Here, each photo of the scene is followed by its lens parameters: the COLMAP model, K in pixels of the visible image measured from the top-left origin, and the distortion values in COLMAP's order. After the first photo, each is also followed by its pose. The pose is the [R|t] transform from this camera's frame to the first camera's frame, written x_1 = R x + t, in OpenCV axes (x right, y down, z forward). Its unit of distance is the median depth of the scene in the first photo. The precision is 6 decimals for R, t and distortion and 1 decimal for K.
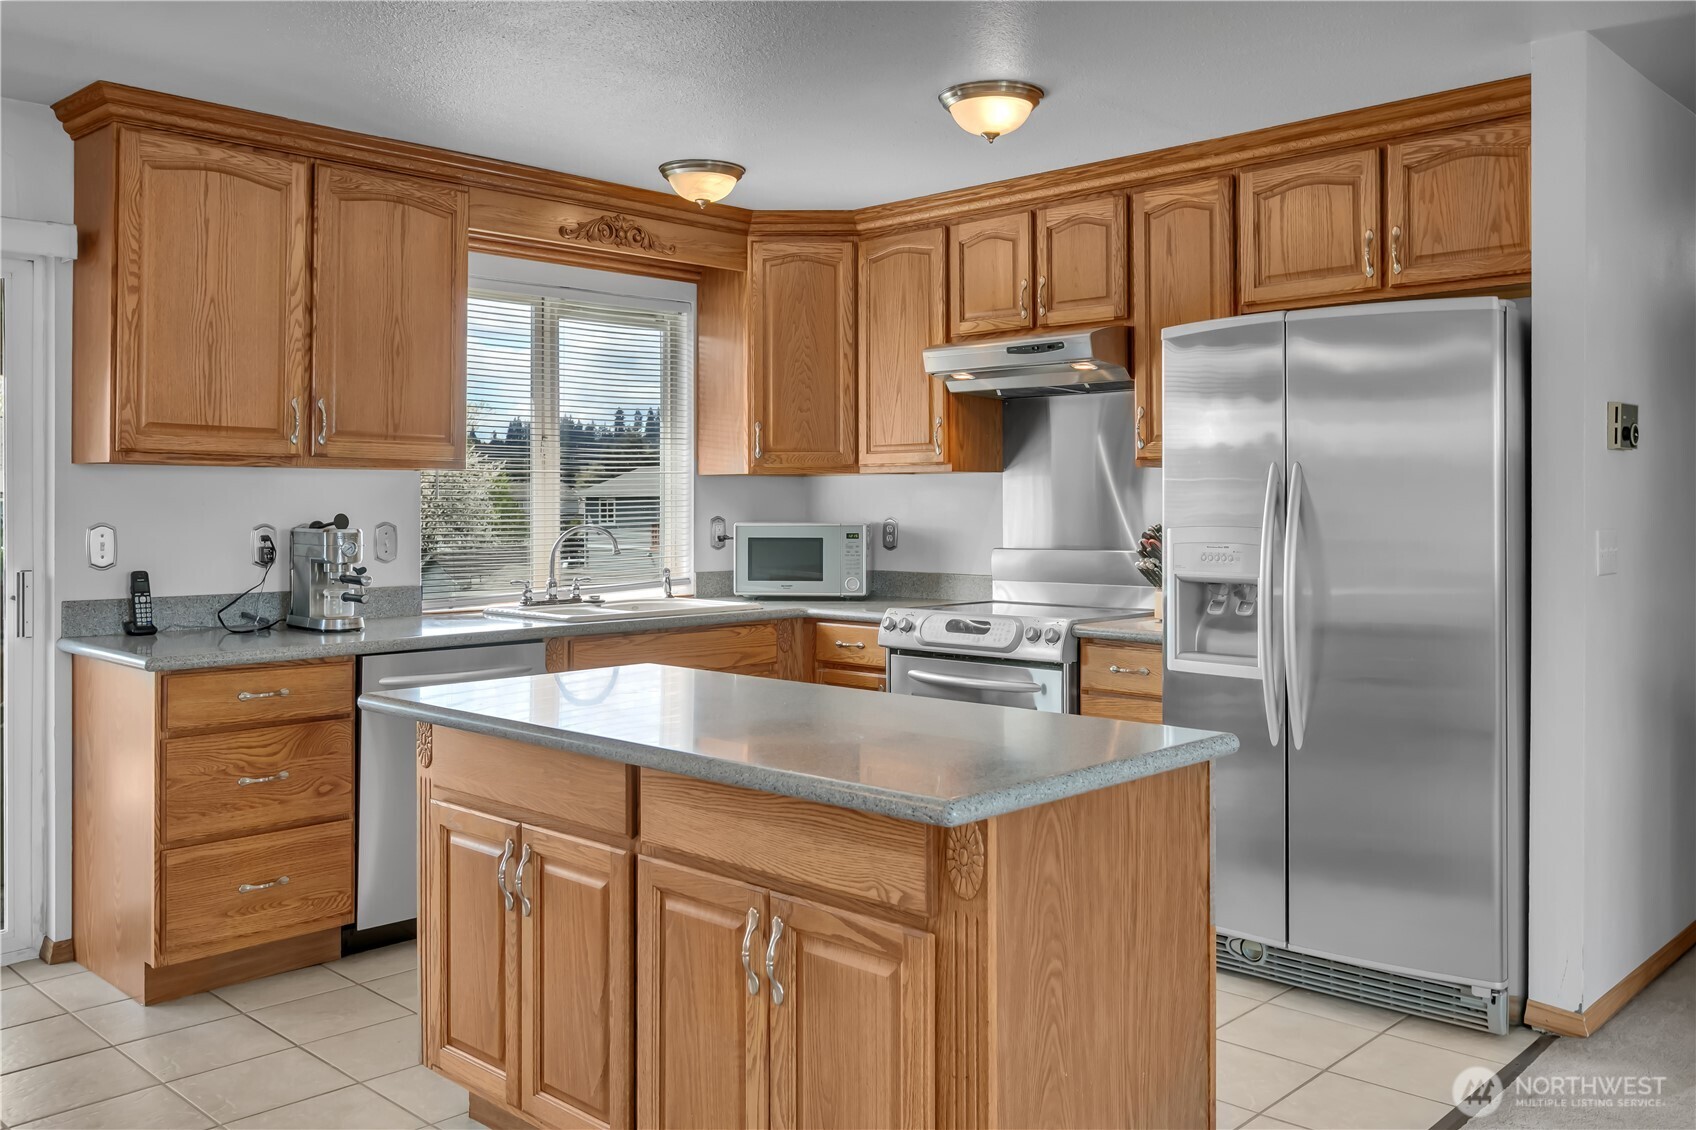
lens RADIAL K [[1410.6, 0, 859.2], [0, 1410.6, 500.8], [0, 0, 1]] dist [-0.007219, 0.009147]
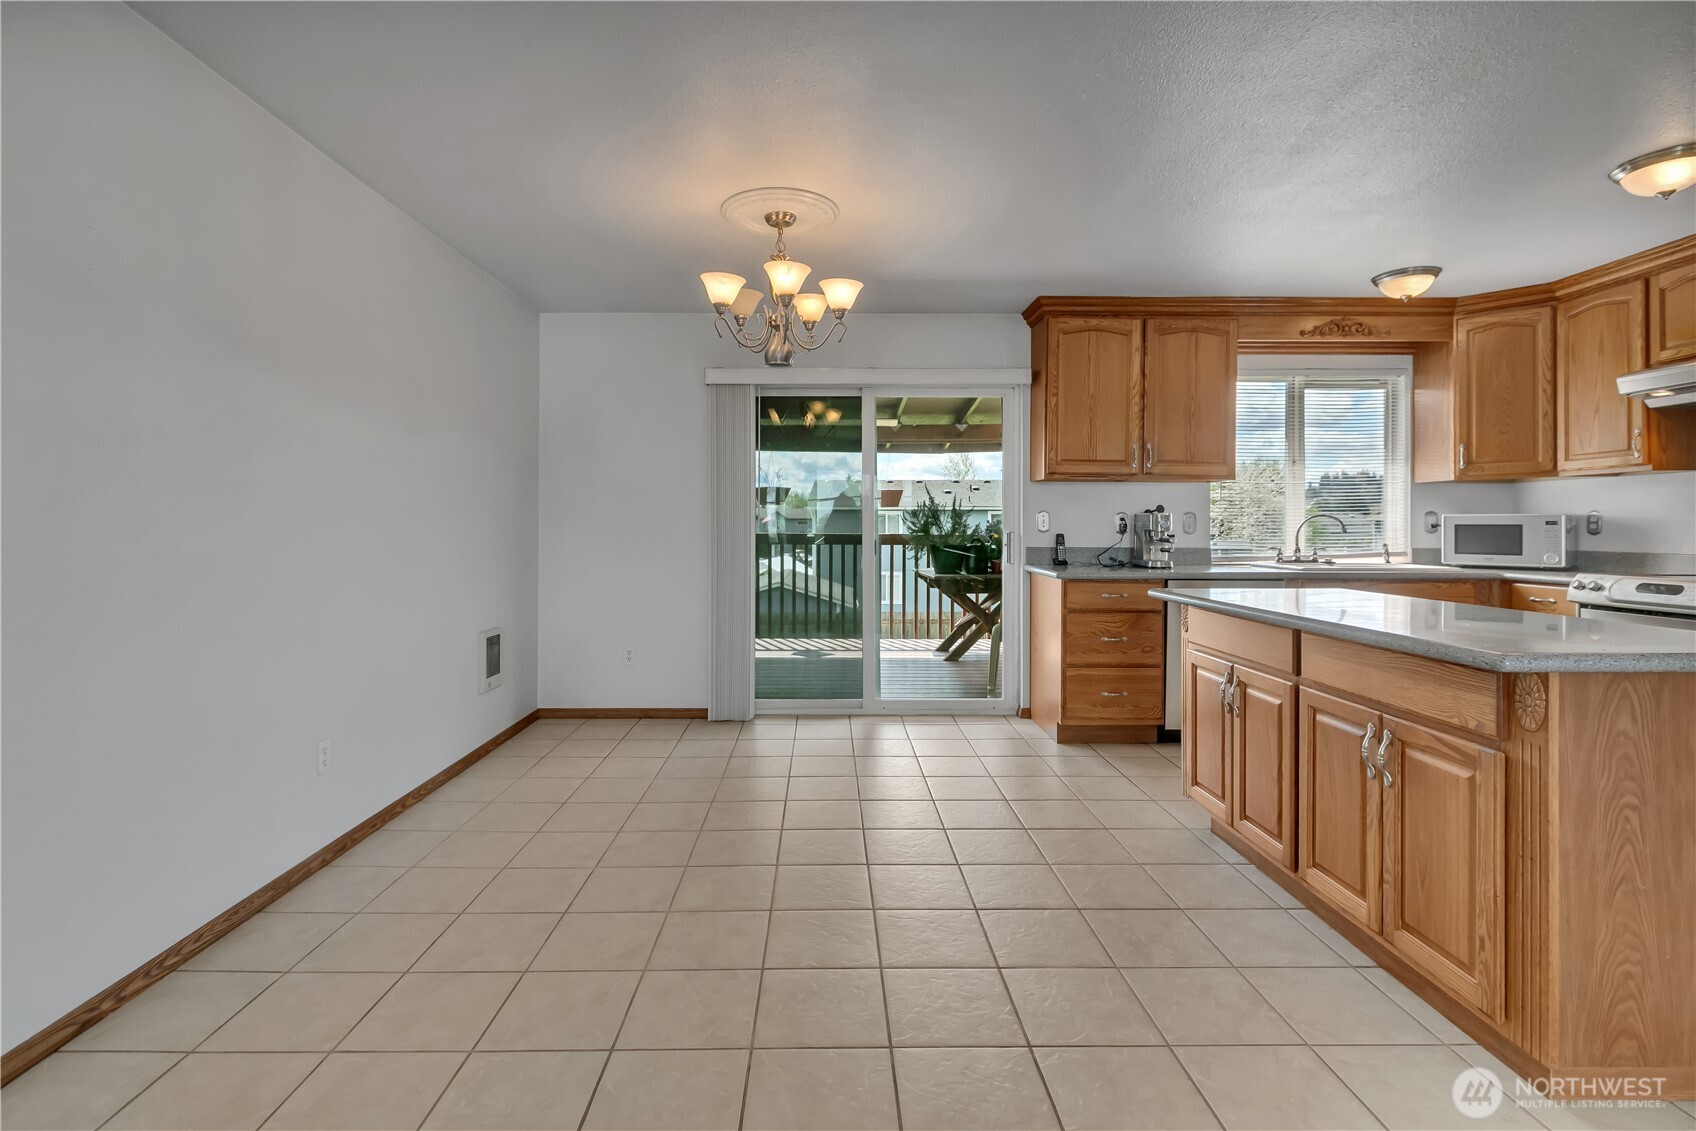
lens RADIAL K [[779.1, 0, 830.4], [0, 779.1, 522.8], [0, 0, 1]] dist [-0.002287, -0.000425]
pose [[0.692677, 0.000280, -0.721248, 0.071126], [-0.002252, 0.999996, -0.001775, 0.036433], [0.721245, 0.002854, 0.692674, -0.019892]]
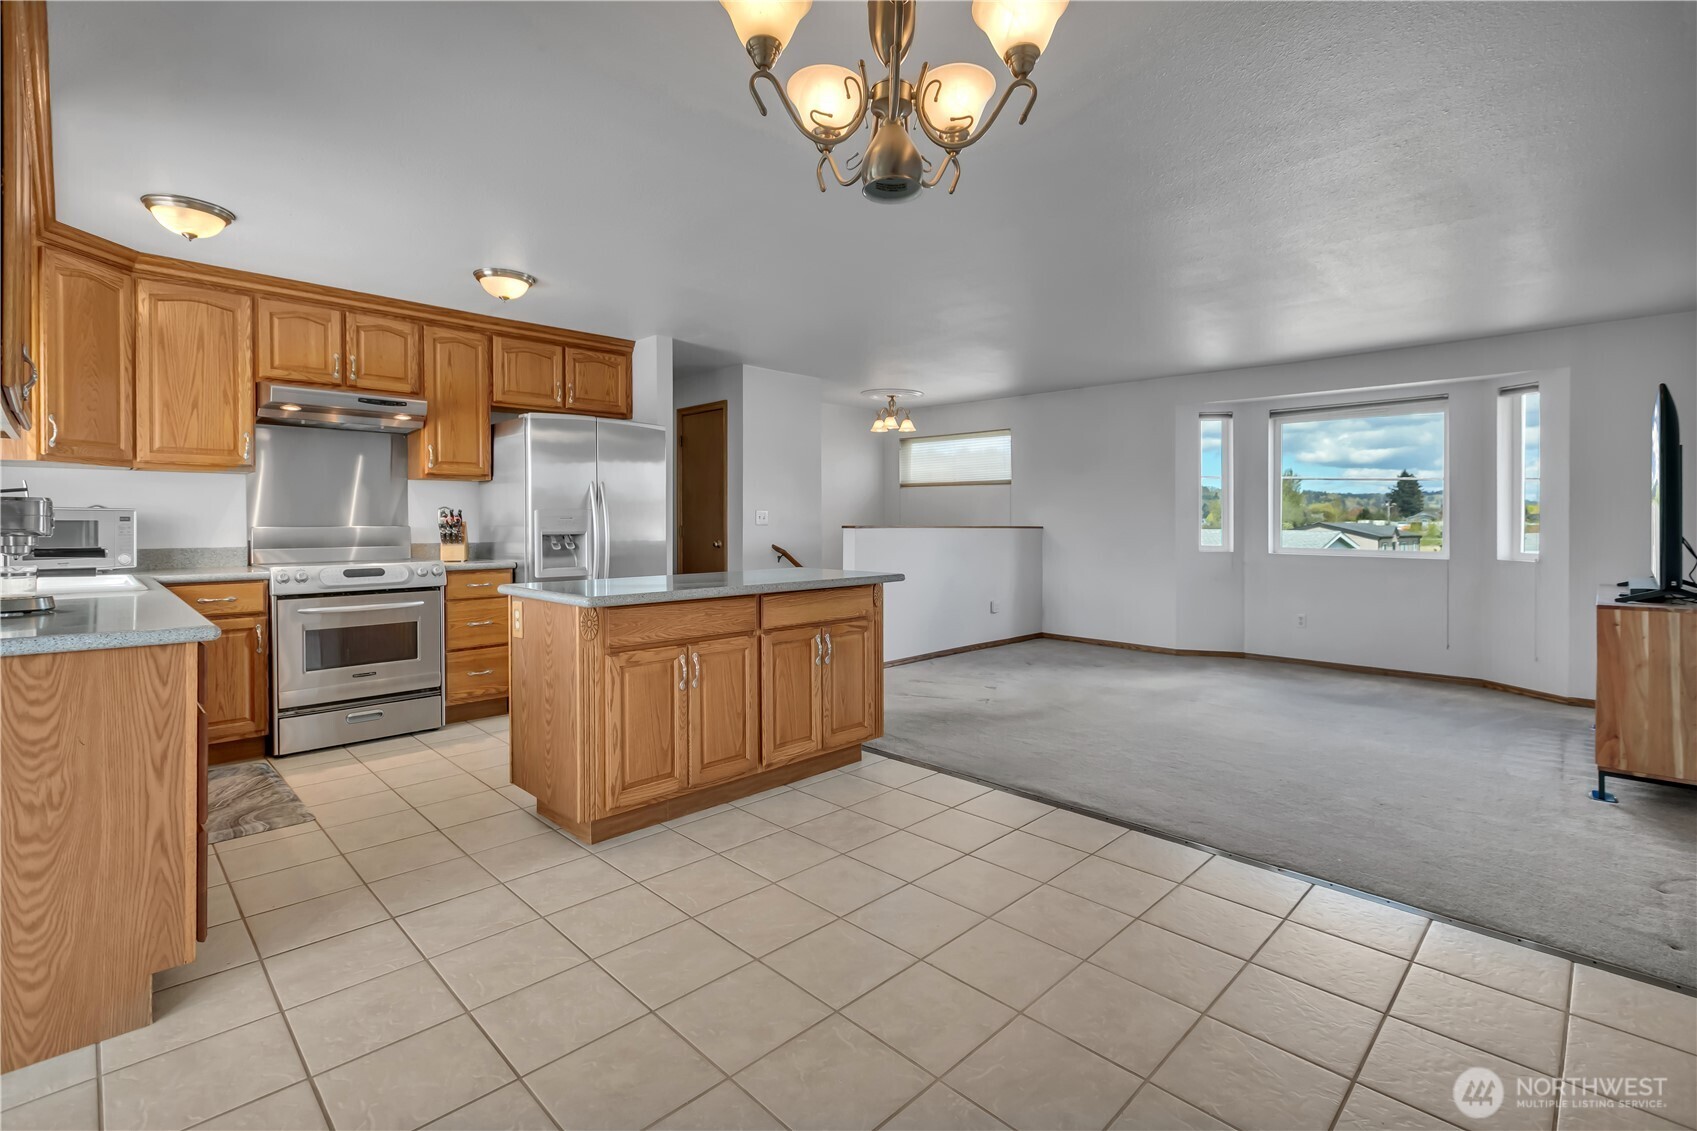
lens RADIAL K [[779.5, 0, 861.1], [0, 779.5, 526.6], [0, 0, 1]] dist [-0.002287, -0.000425]
pose [[0.013167, -0.005687, 0.999897, -0.873529], [-0.002963, 0.999979, 0.005727, 0.033925], [-0.999909, -0.003038, 0.013149, 0.479206]]
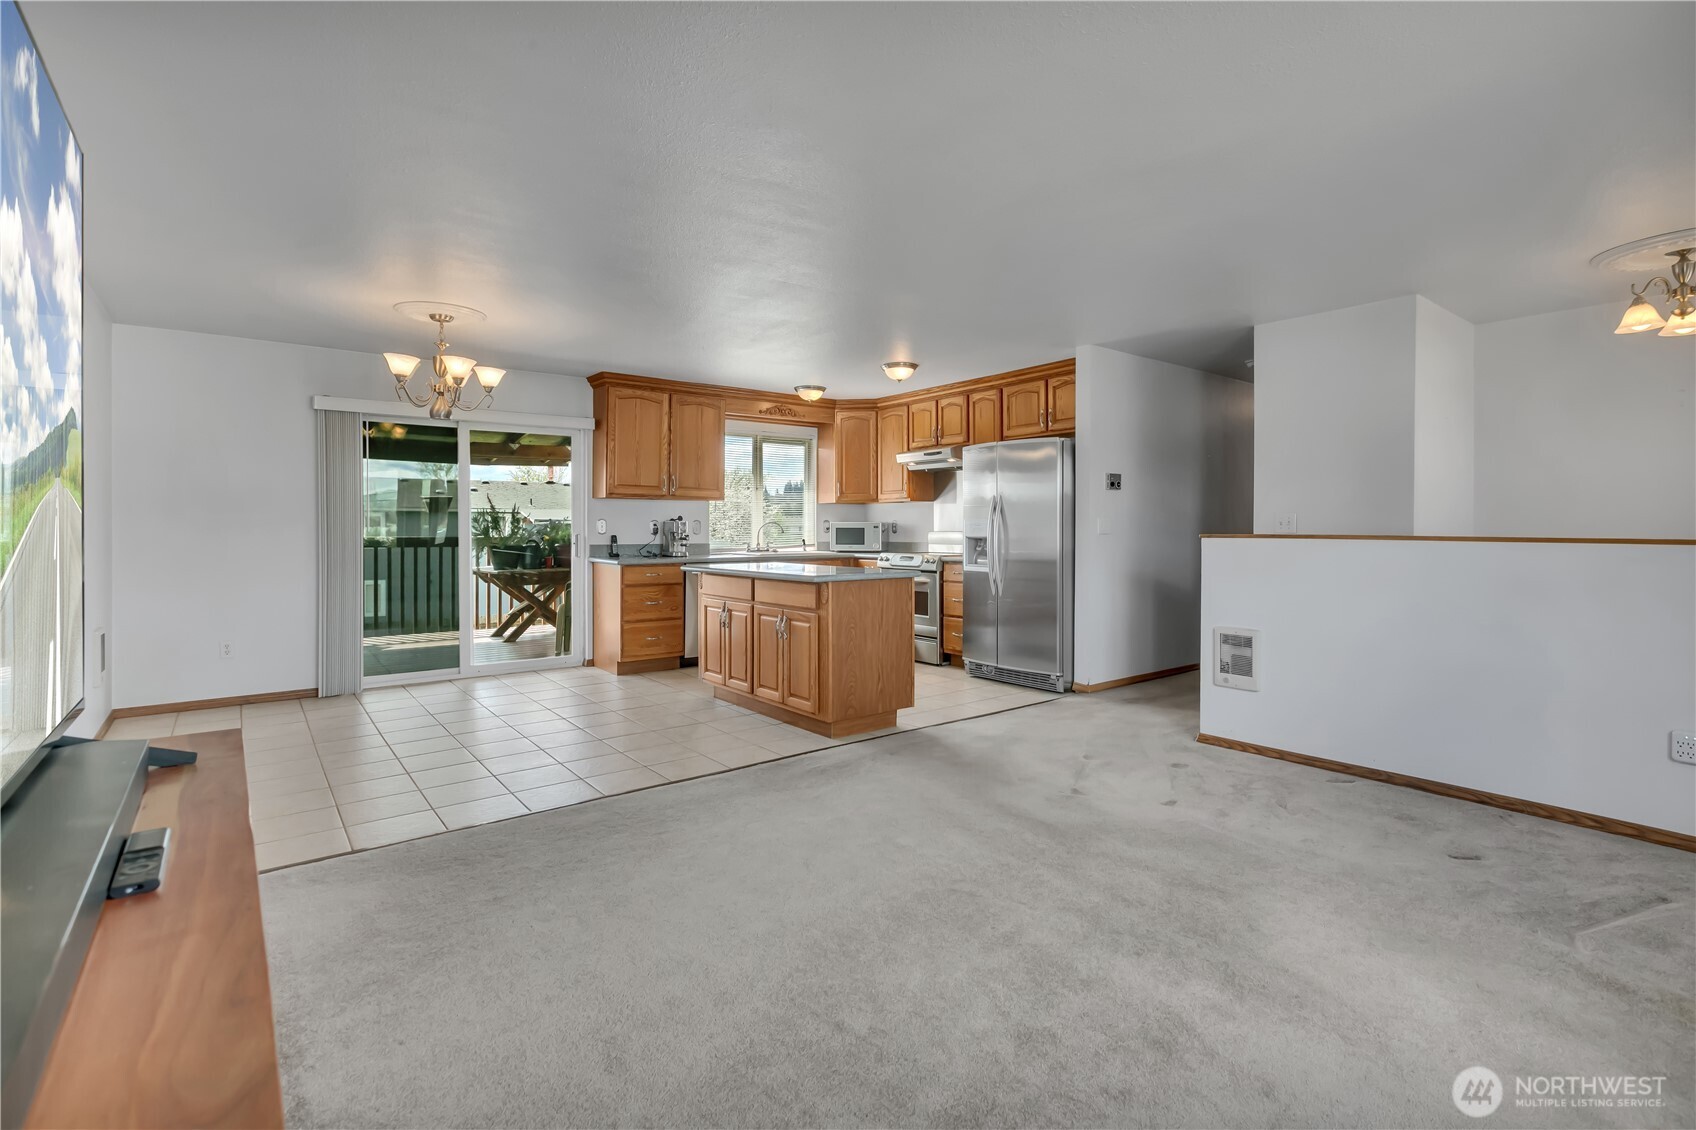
lens RADIAL K [[779.1, 0, 864.3], [0, 779.1, 532.1], [0, 0, 1]] dist [-0.002287, -0.000425]
pose [[0.989945, 0.001505, -0.141441, 0.228823], [-0.000715, 0.999984, 0.005641, 0.033947], [0.141448, -0.005483, 0.989931, -0.518956]]
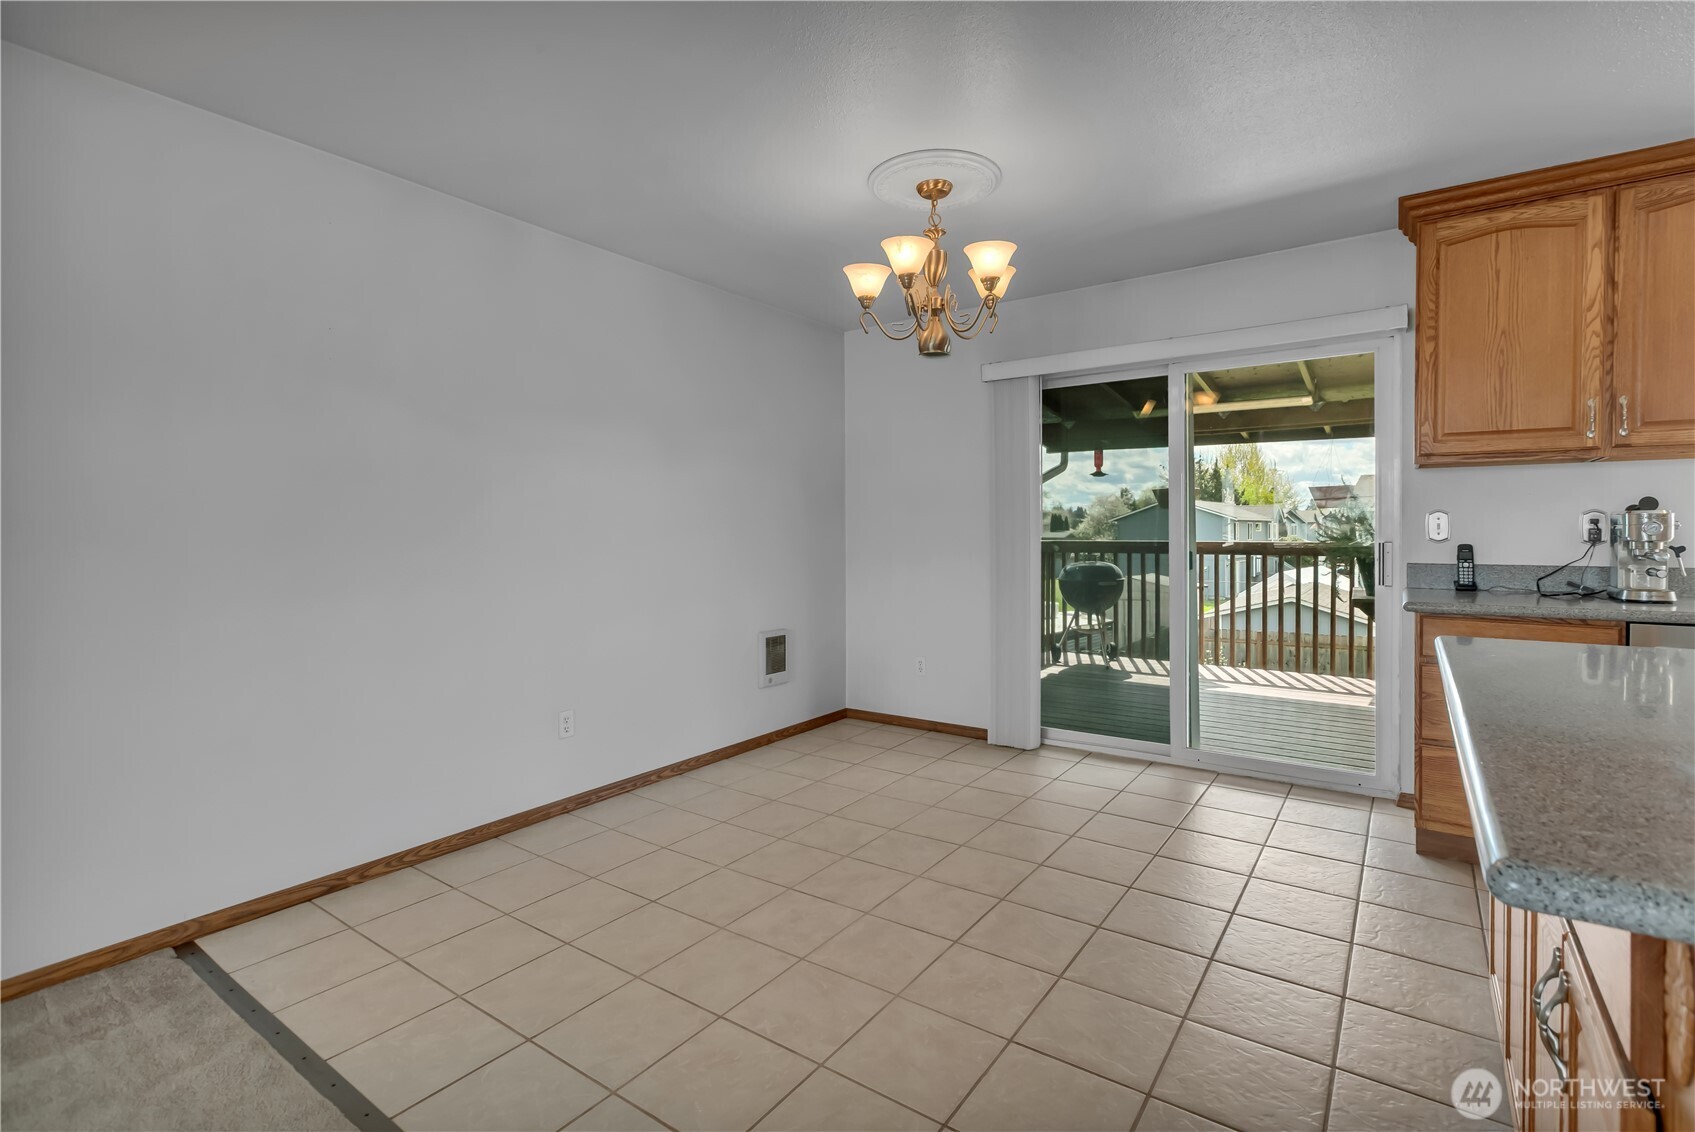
lens RADIAL K [[778.6, 0, 872.8], [0, 778.6, 539.9], [0, 0, 1]] dist [-0.002287, -0.000425]
pose [[0.152534, 0.010715, -0.988240, 0.146250], [0.005202, 0.999919, 0.011644, 0.033531], [0.988285, -0.006917, 0.152466, 0.311459]]
